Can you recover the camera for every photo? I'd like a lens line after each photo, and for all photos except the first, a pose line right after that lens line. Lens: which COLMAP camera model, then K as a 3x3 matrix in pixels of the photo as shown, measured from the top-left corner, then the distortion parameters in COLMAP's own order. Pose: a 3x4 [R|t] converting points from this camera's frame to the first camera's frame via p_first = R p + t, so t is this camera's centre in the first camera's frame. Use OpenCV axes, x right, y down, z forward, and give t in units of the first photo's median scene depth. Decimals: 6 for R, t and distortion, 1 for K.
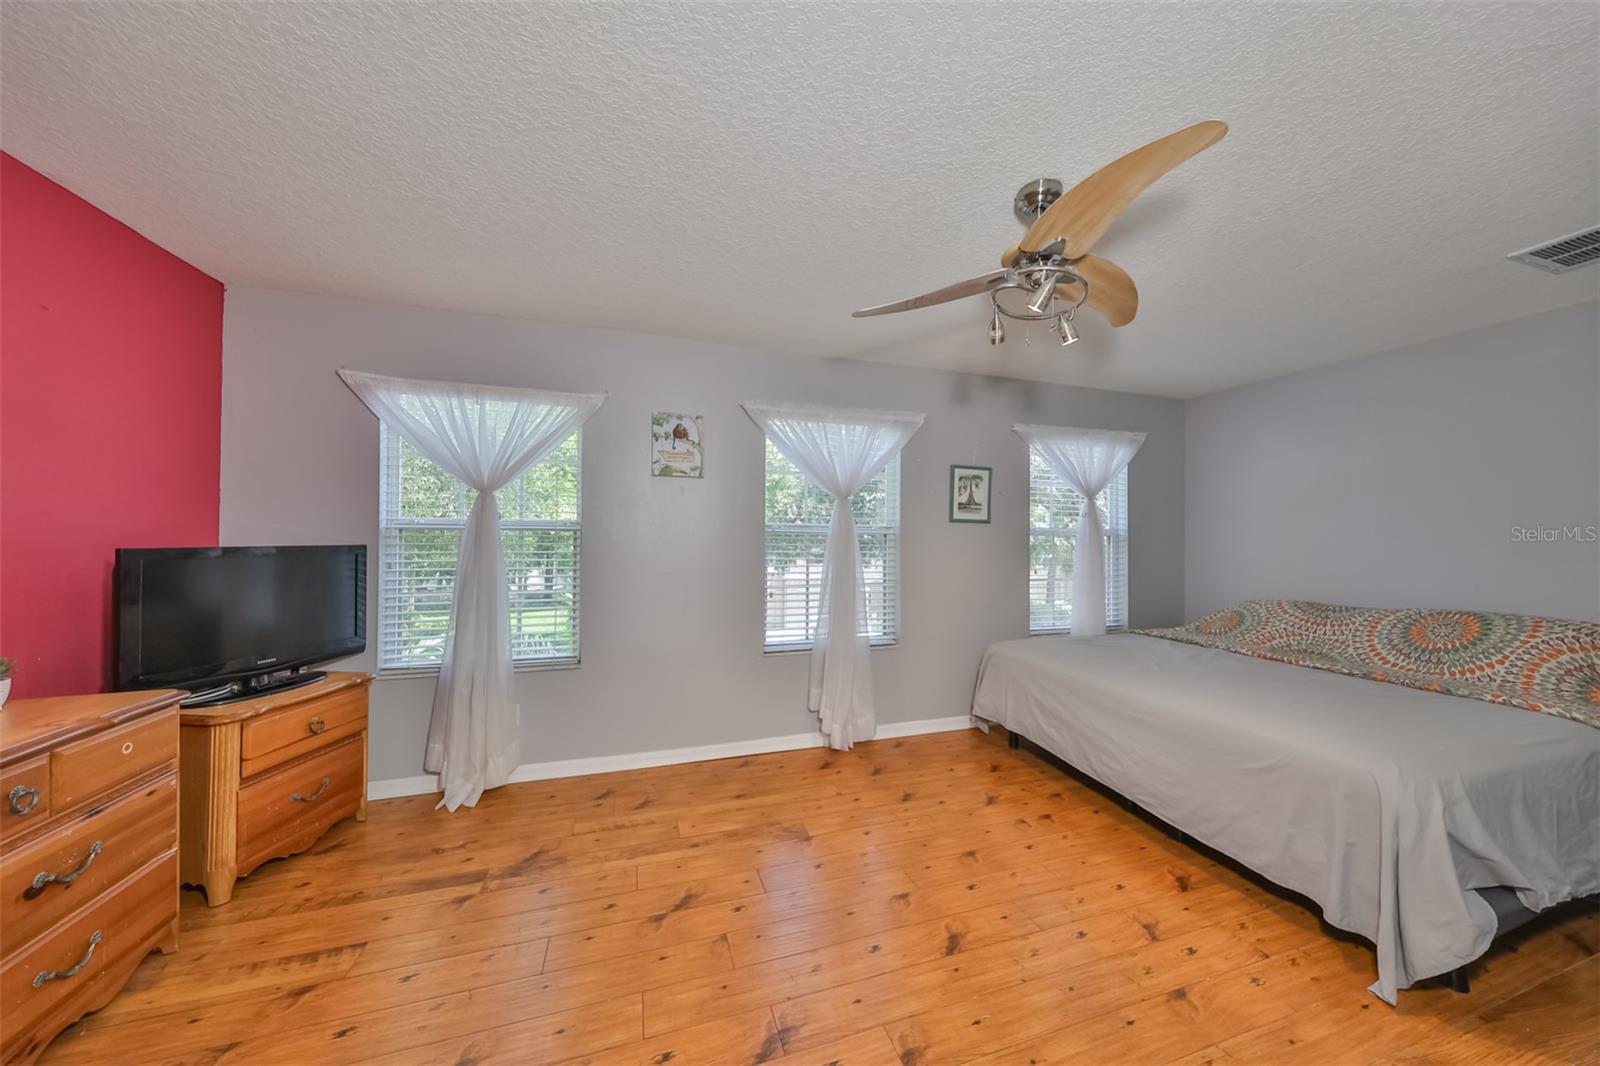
lens RADIAL K [[510.7, 0, 804.9], [0, 510.7, 533.9], [0, 0, 1]] dist [-0.000853, -0.000187]
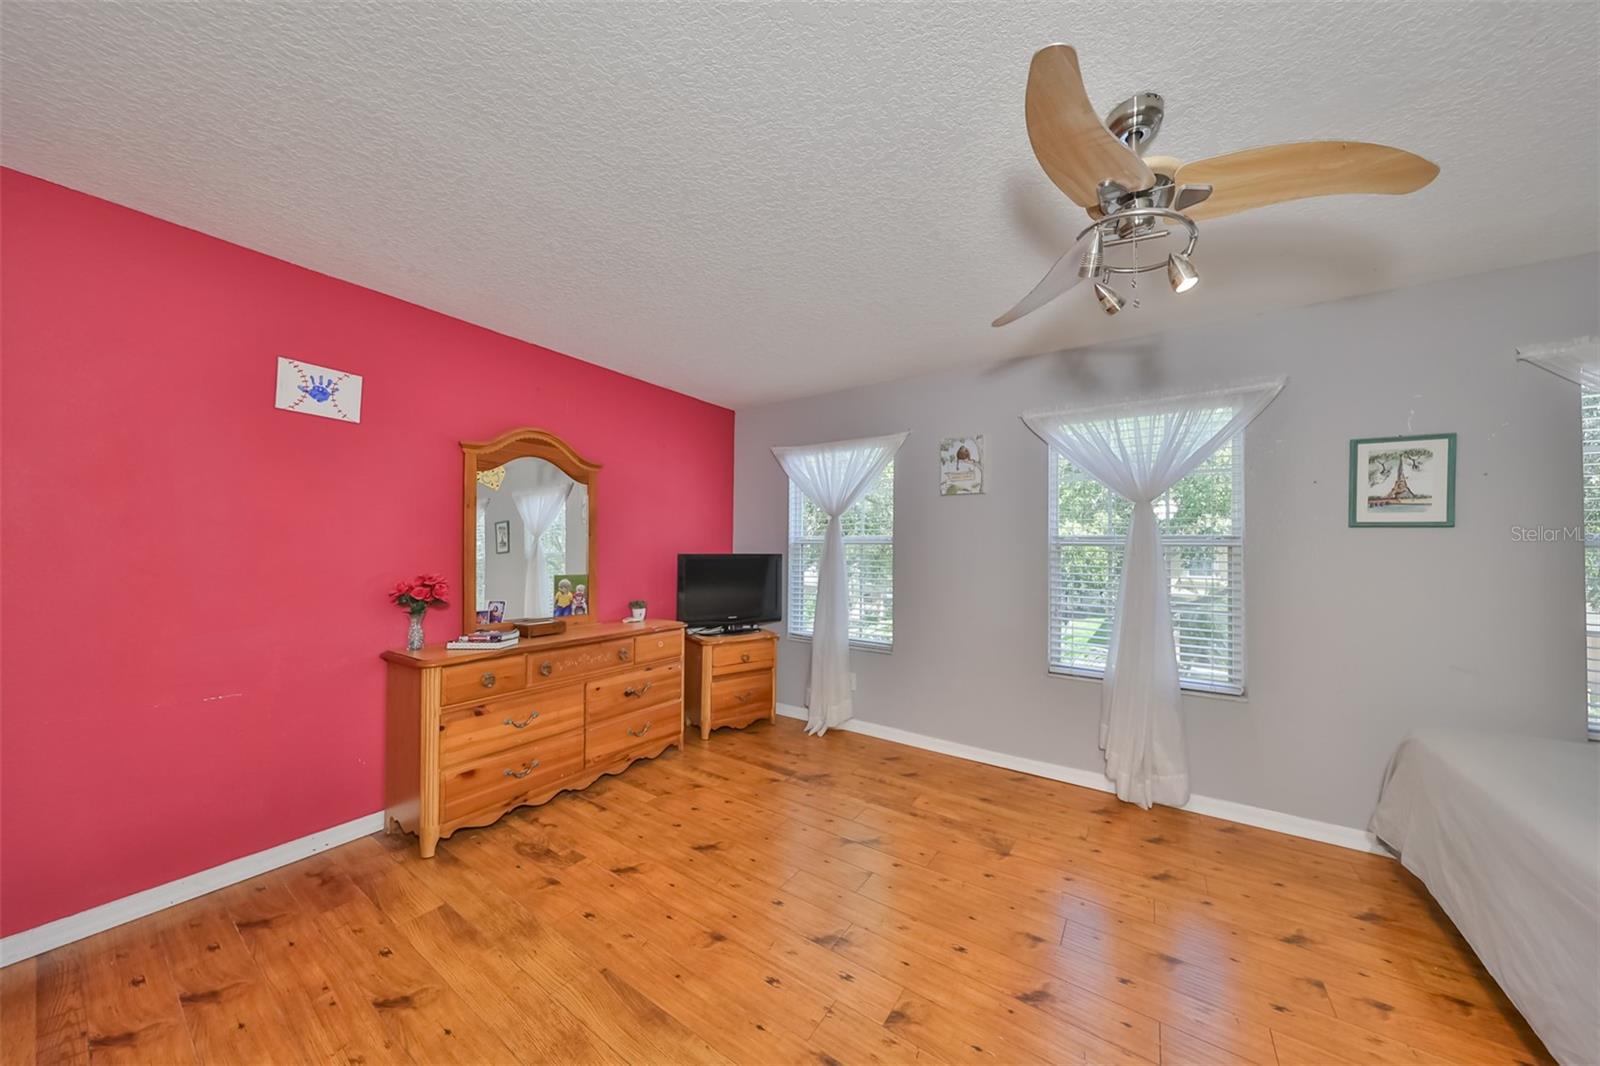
lens RADIAL K [[510.7, 0, 813.5], [0, 510.7, 541.0], [0, 0, 1]] dist [-0.000853, -0.000187]
pose [[0.630664, -0.012027, -0.775963, 0.463213], [-0.002098, 0.999850, -0.017202, 0.008793], [0.776053, 0.012477, 0.630544, 0.072739]]
